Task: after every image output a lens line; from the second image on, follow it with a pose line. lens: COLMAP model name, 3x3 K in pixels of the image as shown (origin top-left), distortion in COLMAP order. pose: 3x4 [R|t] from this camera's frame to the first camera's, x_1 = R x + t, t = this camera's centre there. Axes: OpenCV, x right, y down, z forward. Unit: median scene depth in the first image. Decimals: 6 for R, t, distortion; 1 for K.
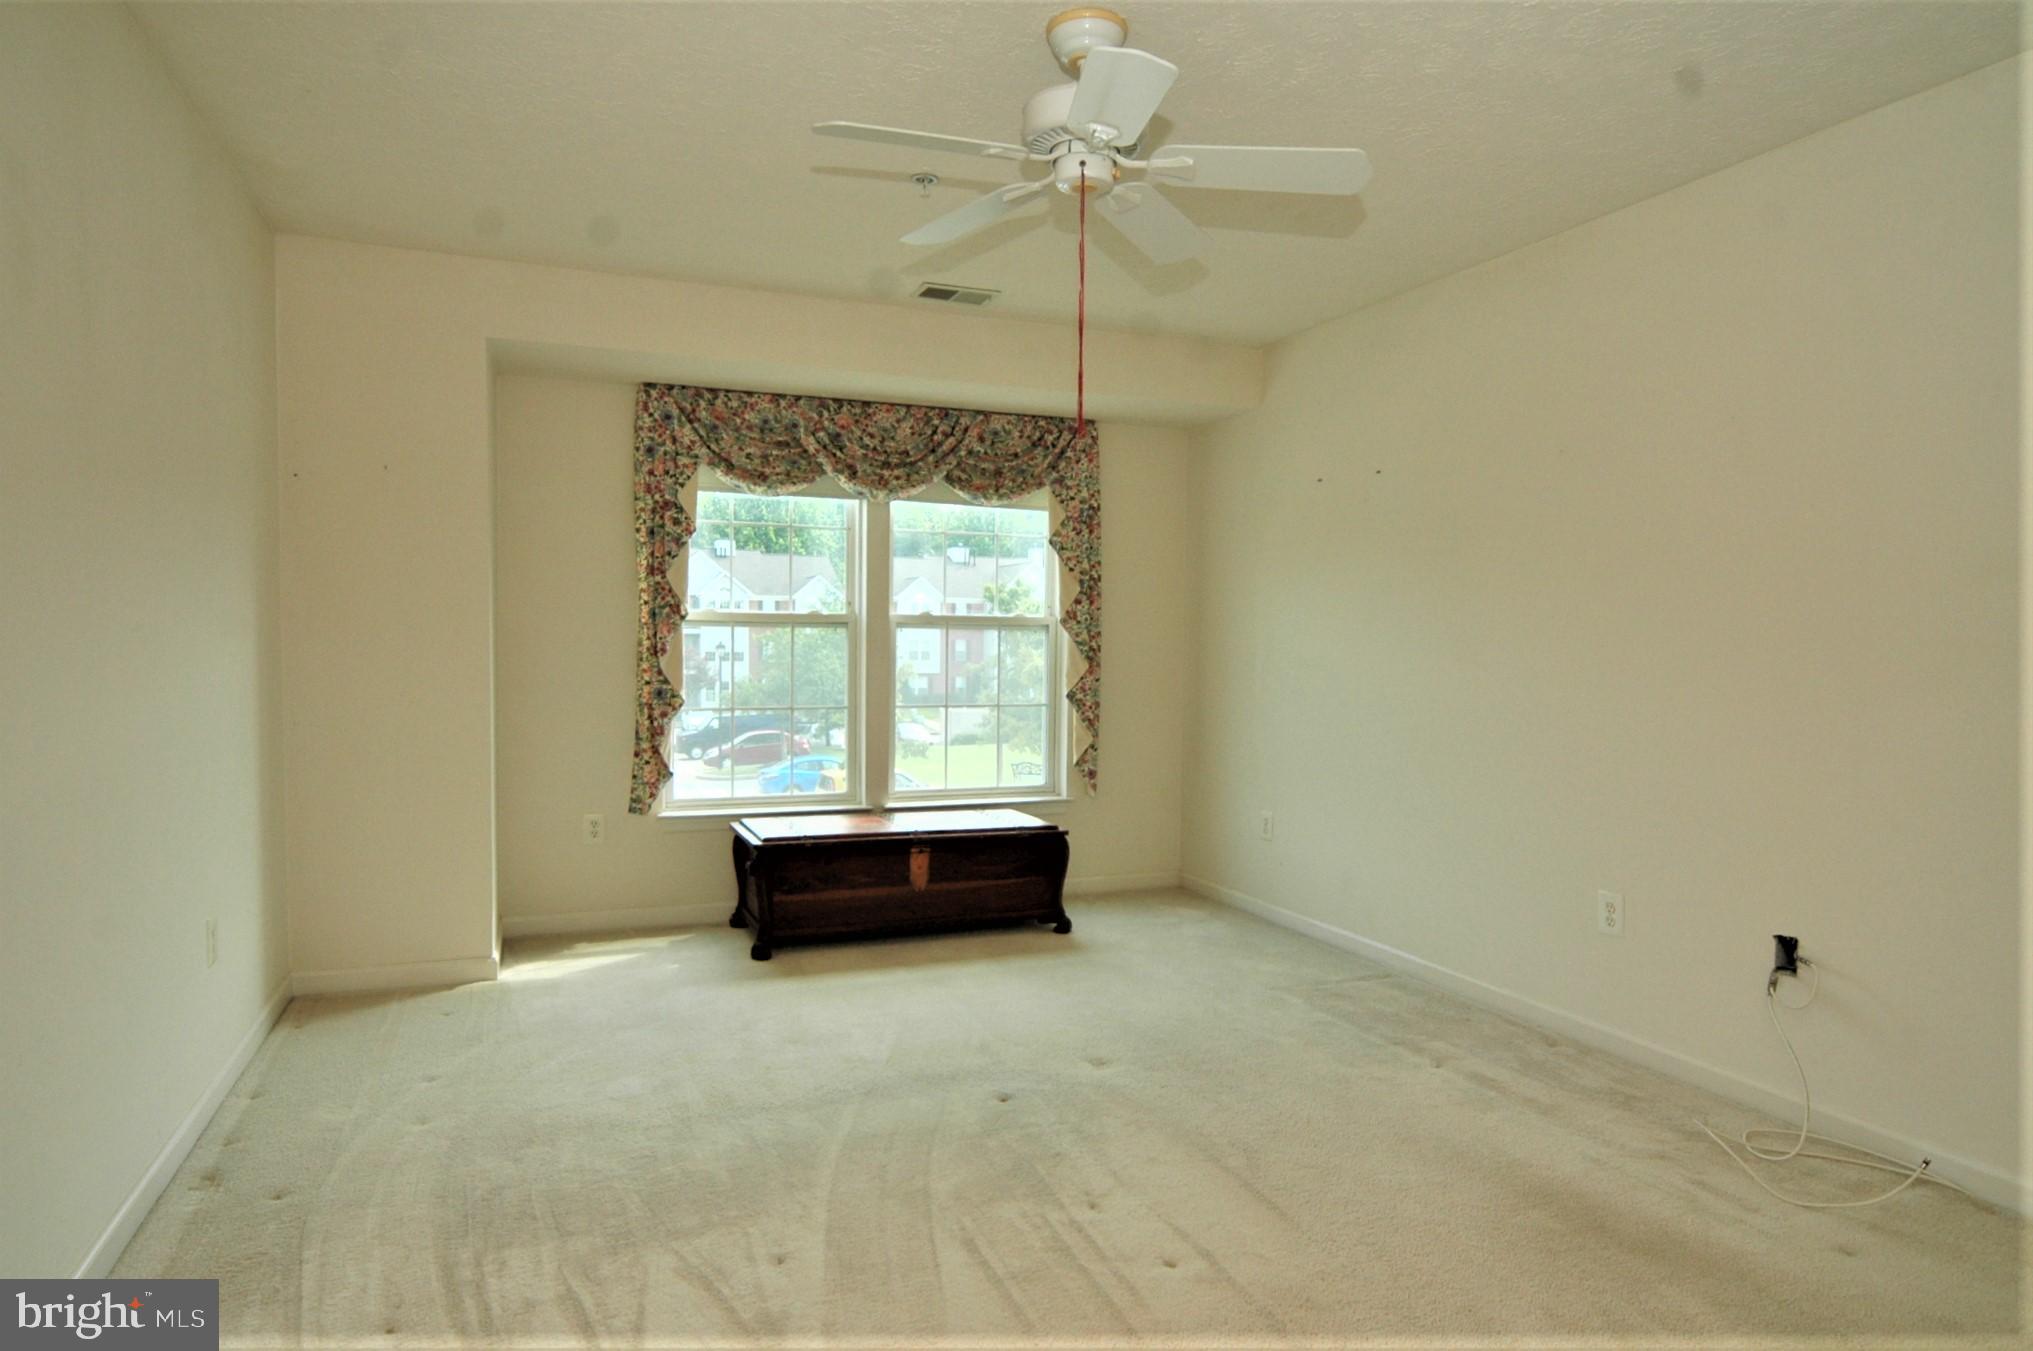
lens RADIAL K [[1111.8, 0, 1013.8], [0, 1111.8, 703.9], [0, 0, 1]] dist [-0.012054, 0.000742]
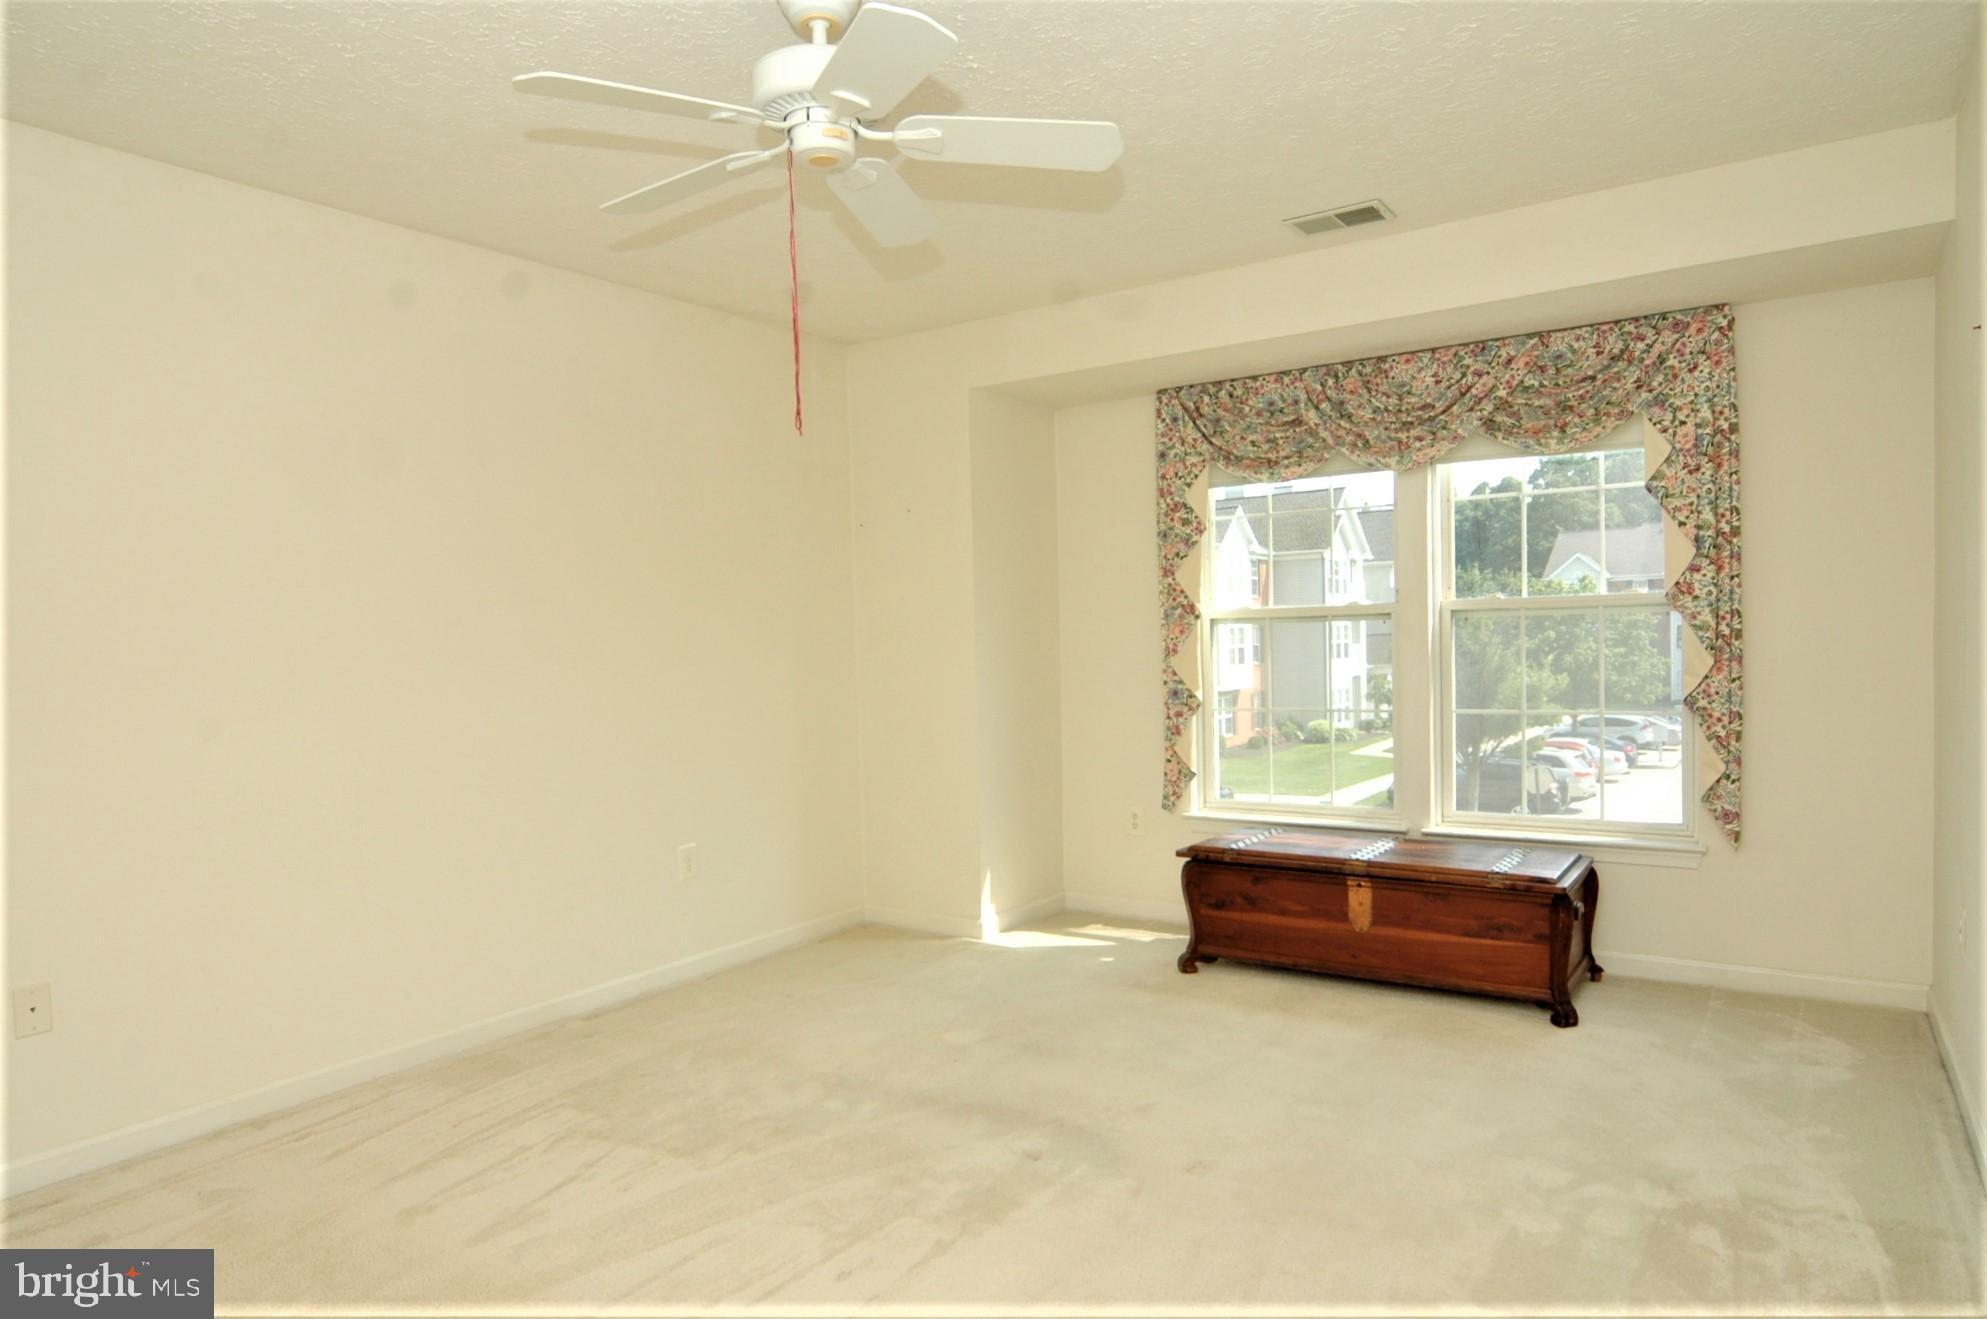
lens RADIAL K [[1102.9, 0, 992.8], [0, 1102.9, 698.0], [0, 0, 1]] dist [-0.003993, -0.000402]
pose [[0.618247, 0.012766, -0.785880, 0.361258], [-0.015208, 0.999875, 0.004278, -0.007025], [0.785837, 0.009307, 0.618364, 0.243024]]
